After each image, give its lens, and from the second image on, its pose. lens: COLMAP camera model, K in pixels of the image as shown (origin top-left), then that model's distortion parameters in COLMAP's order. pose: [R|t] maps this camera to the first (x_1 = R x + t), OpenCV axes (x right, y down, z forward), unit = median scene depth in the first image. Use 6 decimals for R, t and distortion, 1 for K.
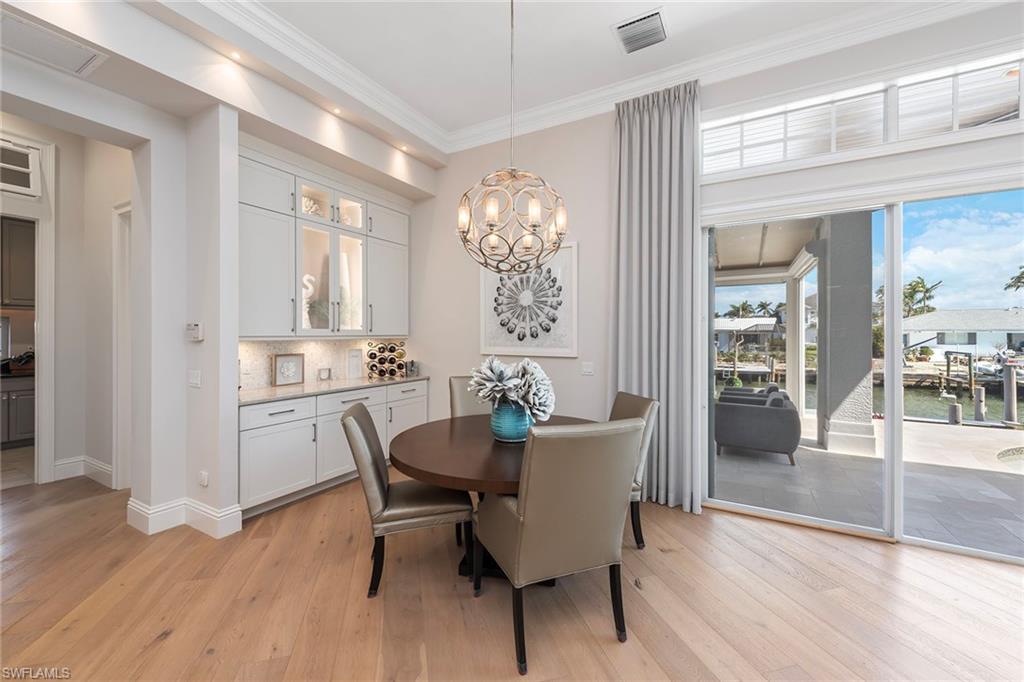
lens RADIAL K [[401.2, 0, 511.2], [0, 401.2, 336.1], [0, 0, 1]] dist [-0.001248, -0.000552]
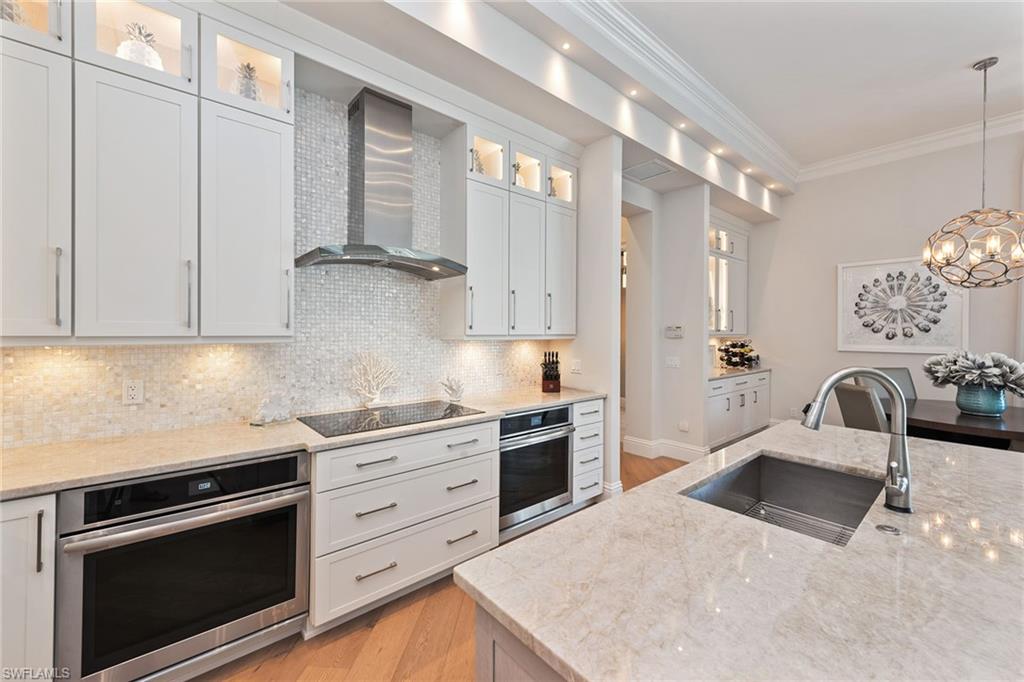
lens RADIAL K [[401.2, 0, 507.7], [0, 401.2, 335.4], [0, 0, 1]] dist [-0.001248, -0.000552]
pose [[0.930809, 0.003916, -0.365484, -0.584510], [-0.002944, 0.999990, 0.003217, -0.001011], [0.365494, -0.001919, 0.930812, -0.480791]]
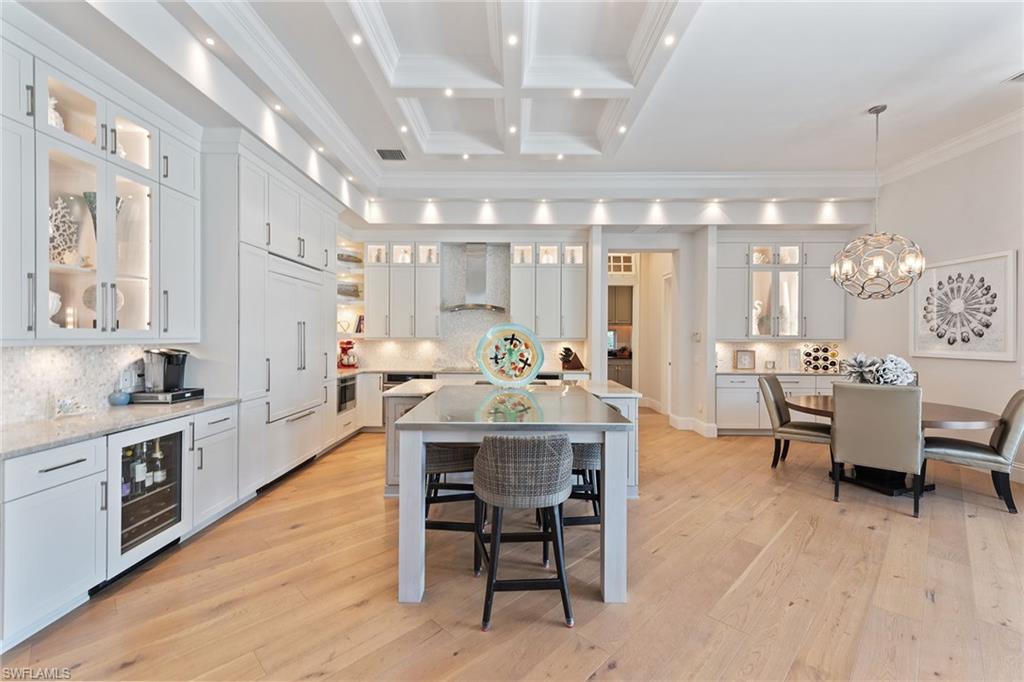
lens RADIAL K [[417.3, 0, 513.3], [0, 417.3, 339.8], [0, 0, 1]] dist [0.001771, 0.000082]
pose [[0.482032, 0.007055, -0.876125, 0.455597], [-0.009322, 0.999952, 0.002923, 0.005867], [0.876104, 0.006758, 0.482075, -0.615726]]
